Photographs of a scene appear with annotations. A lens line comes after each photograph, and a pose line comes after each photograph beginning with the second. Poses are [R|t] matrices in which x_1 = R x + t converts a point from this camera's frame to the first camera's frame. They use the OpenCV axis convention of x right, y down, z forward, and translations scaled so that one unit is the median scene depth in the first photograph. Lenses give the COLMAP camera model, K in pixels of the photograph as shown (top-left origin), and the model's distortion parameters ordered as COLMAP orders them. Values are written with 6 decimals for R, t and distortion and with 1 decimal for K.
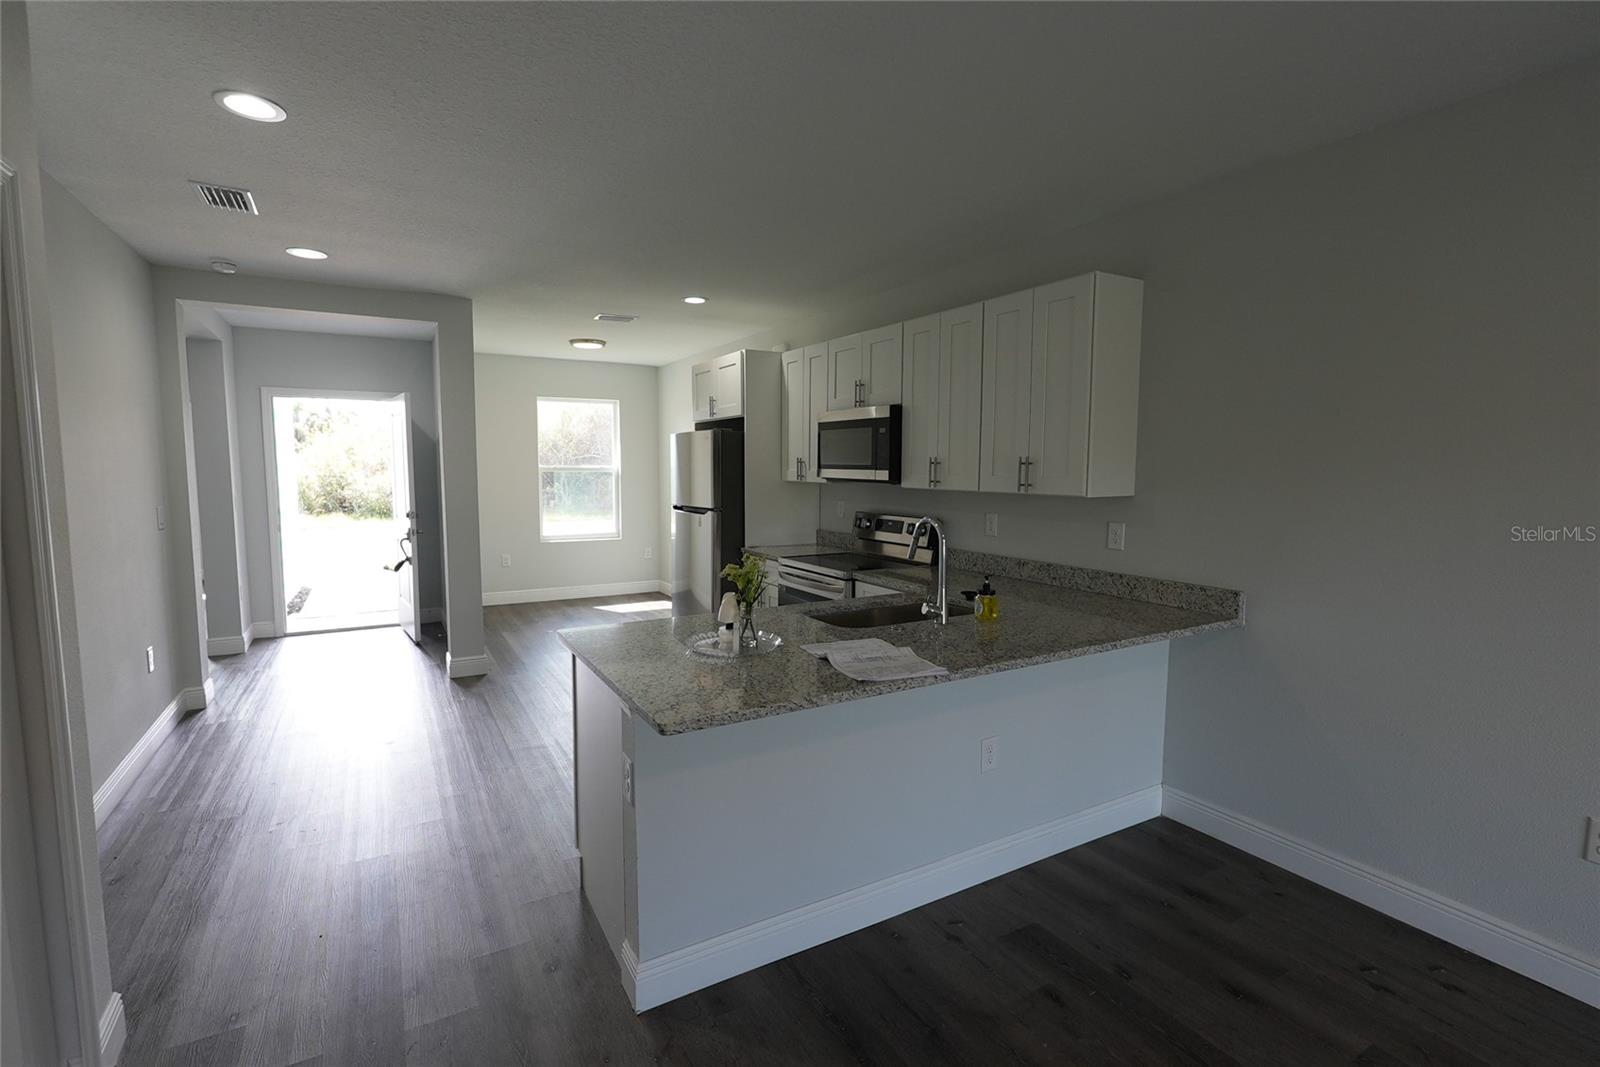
lens RADIAL K [[732.4, 0, 798.4], [0, 732.4, 538.5], [0, 0, 1]] dist [-0.002520, 0.000512]
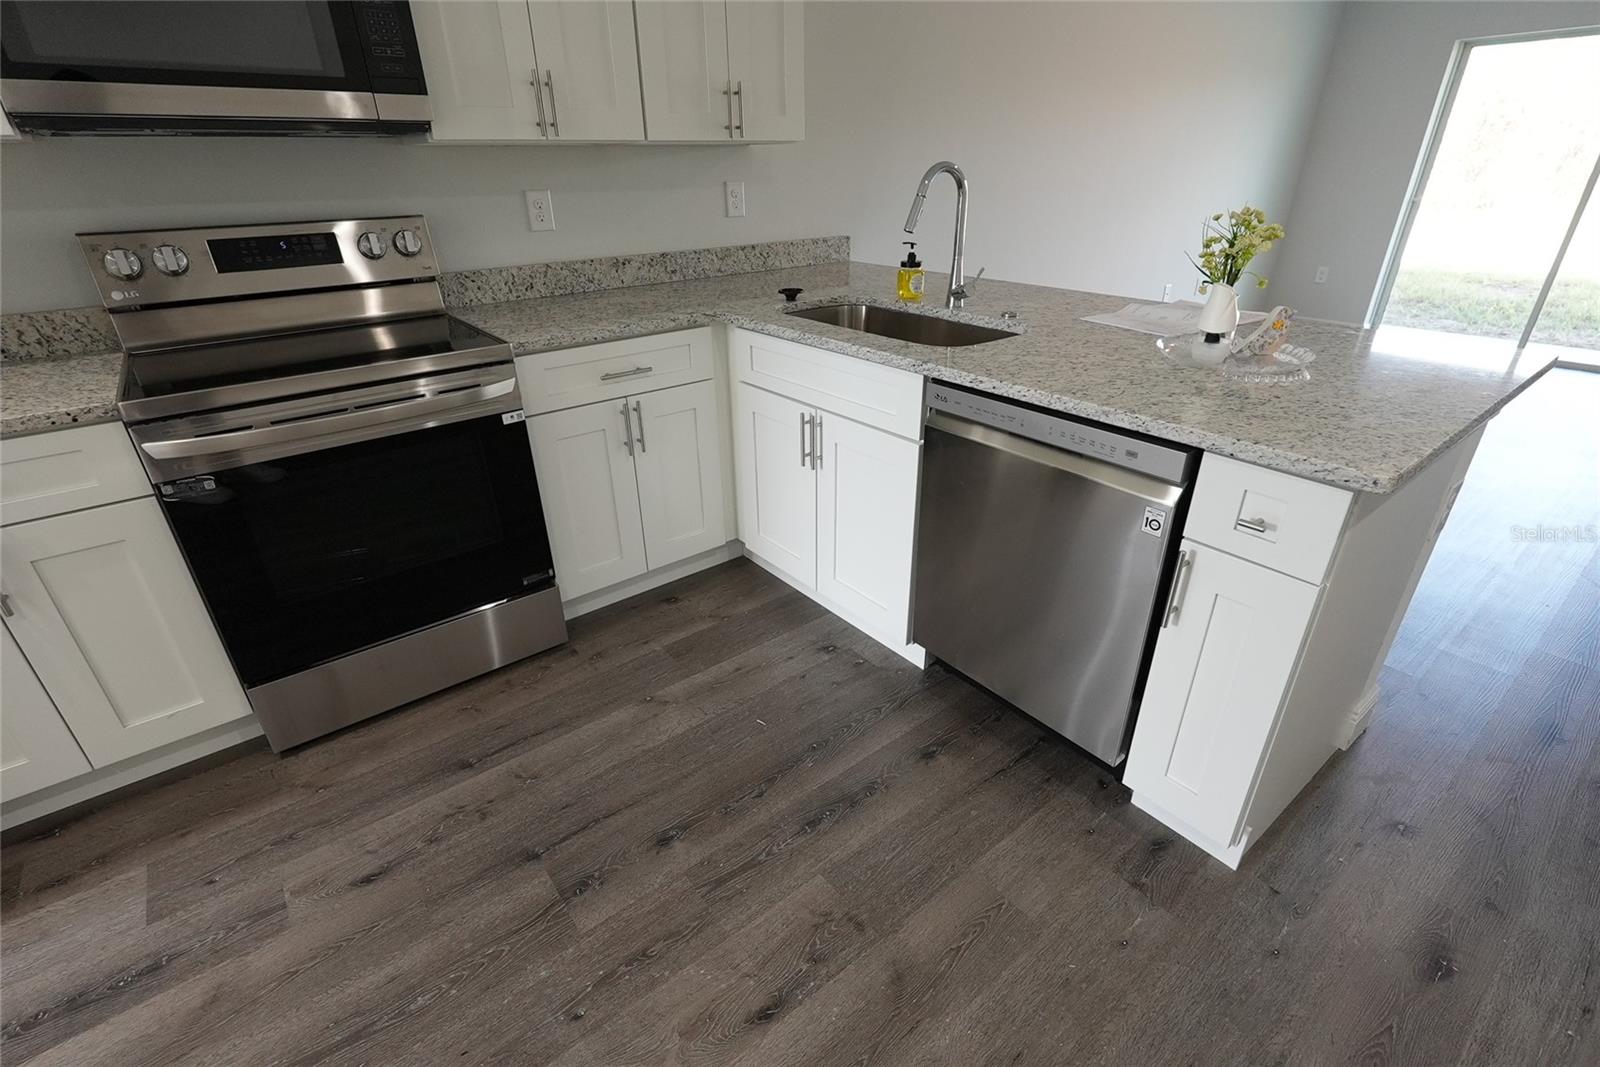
lens RADIAL K [[732.4, 0, 797.1], [0, 732.4, 531.9], [0, 0, 1]] dist [-0.002520, 0.000512]
pose [[-0.140421, -0.447644, 0.883117, -0.363988], [0.115933, 0.878385, 0.463680, -0.036463], [-0.983281, 0.167493, -0.071447, 0.766927]]
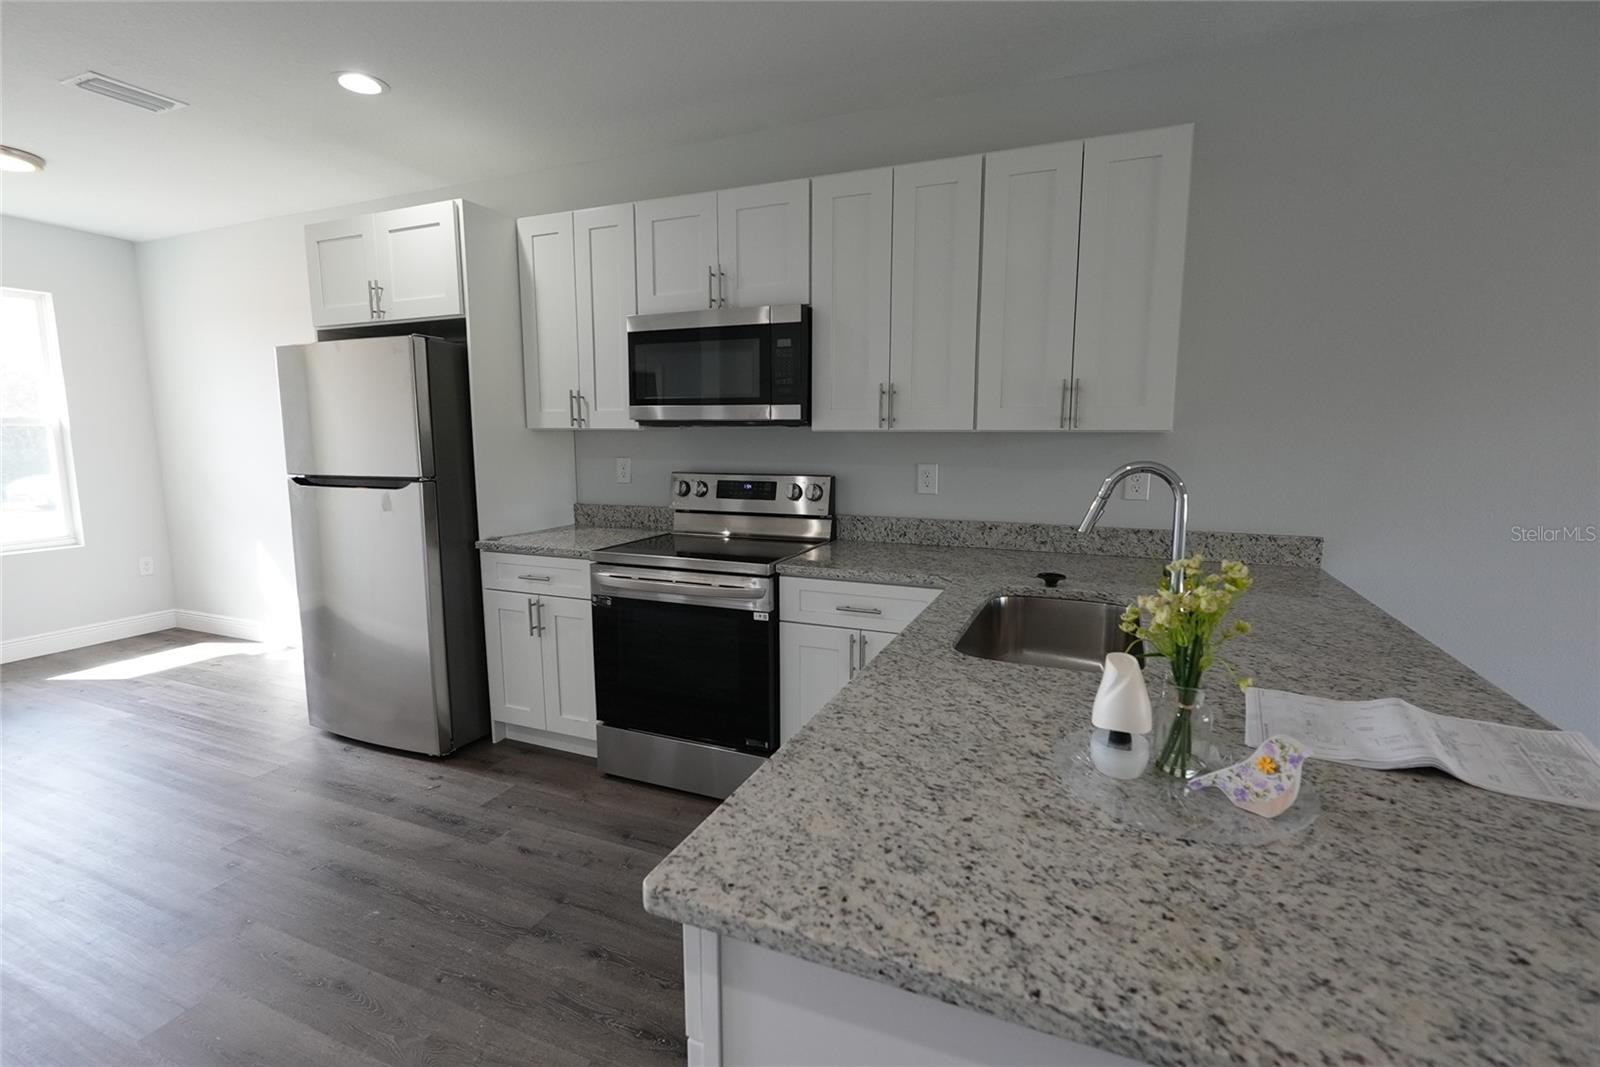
lens RADIAL K [[732.4, 0, 799.2], [0, 732.4, 530.7], [0, 0, 1]] dist [-0.002520, 0.000512]
pose [[0.800245, -0.084599, 0.593676, -0.250115], [0.063890, 0.996392, 0.055865, -0.014508], [-0.596260, -0.006776, 0.802763, 0.418619]]
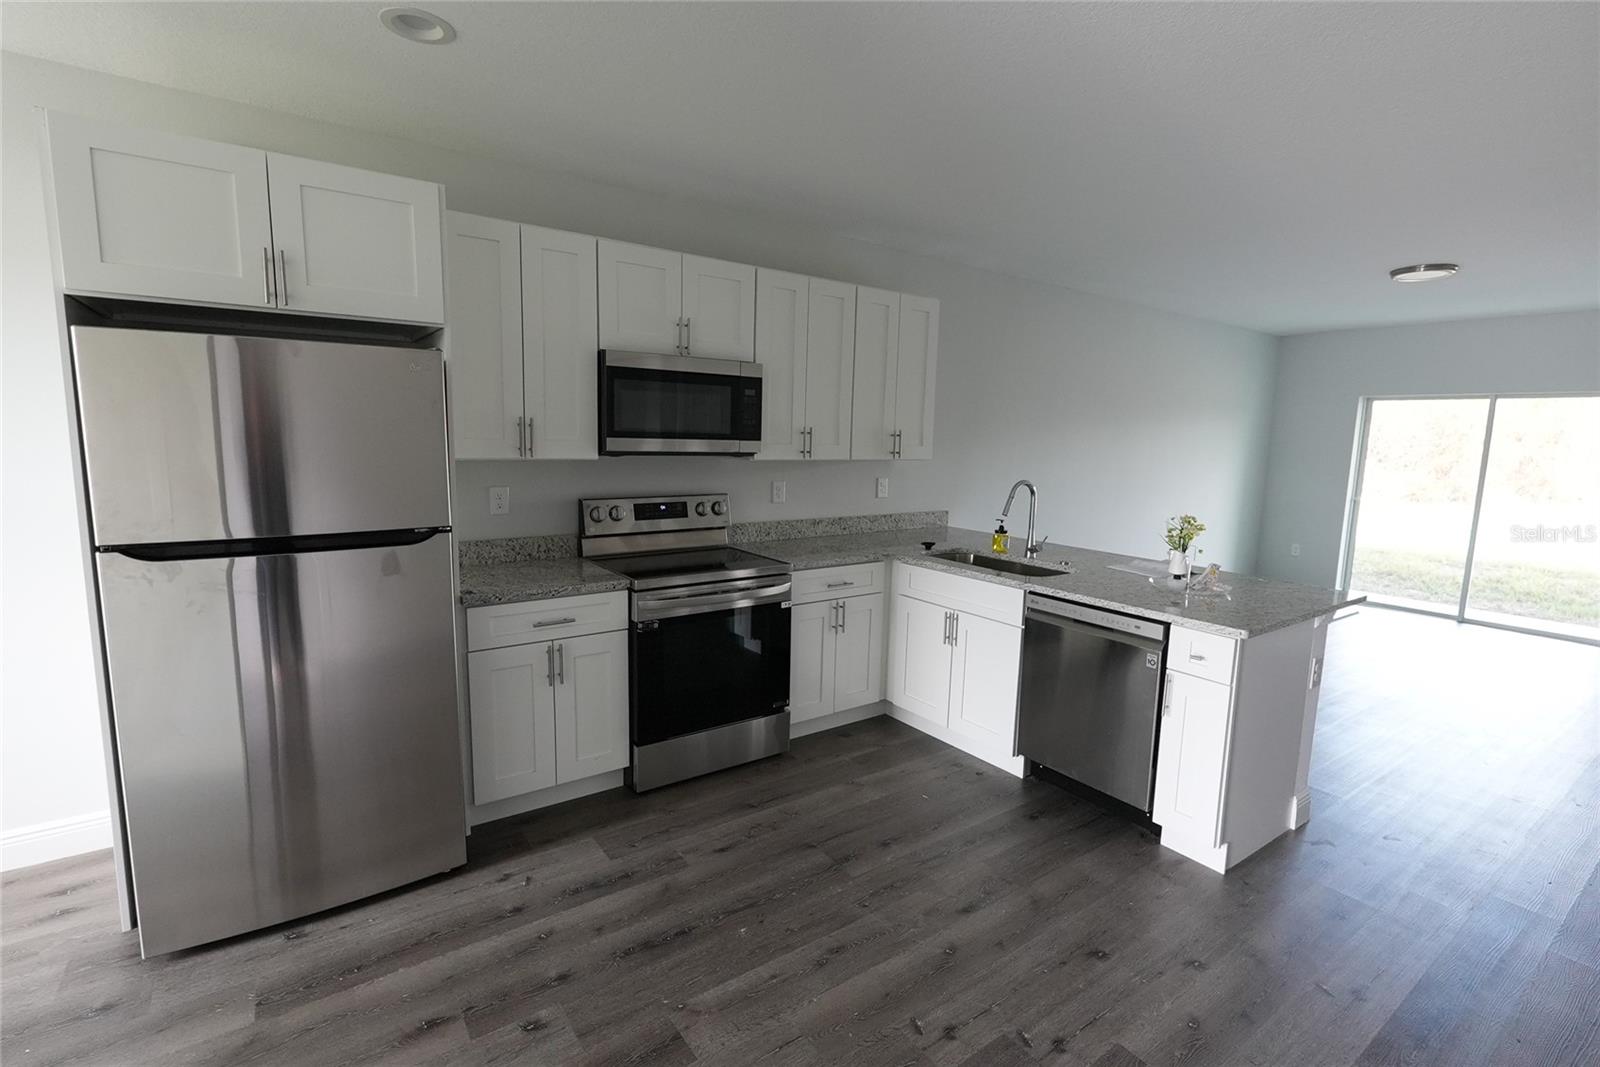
lens RADIAL K [[732.4, 0, 800.2], [0, 732.4, 531.9], [0, 0, 1]] dist [-0.002520, 0.000512]
pose [[-0.093832, -0.140798, 0.985582, -0.660497], [0.077819, 0.985883, 0.148250, -0.099114], [-0.992542, 0.090607, -0.081551, 0.923551]]
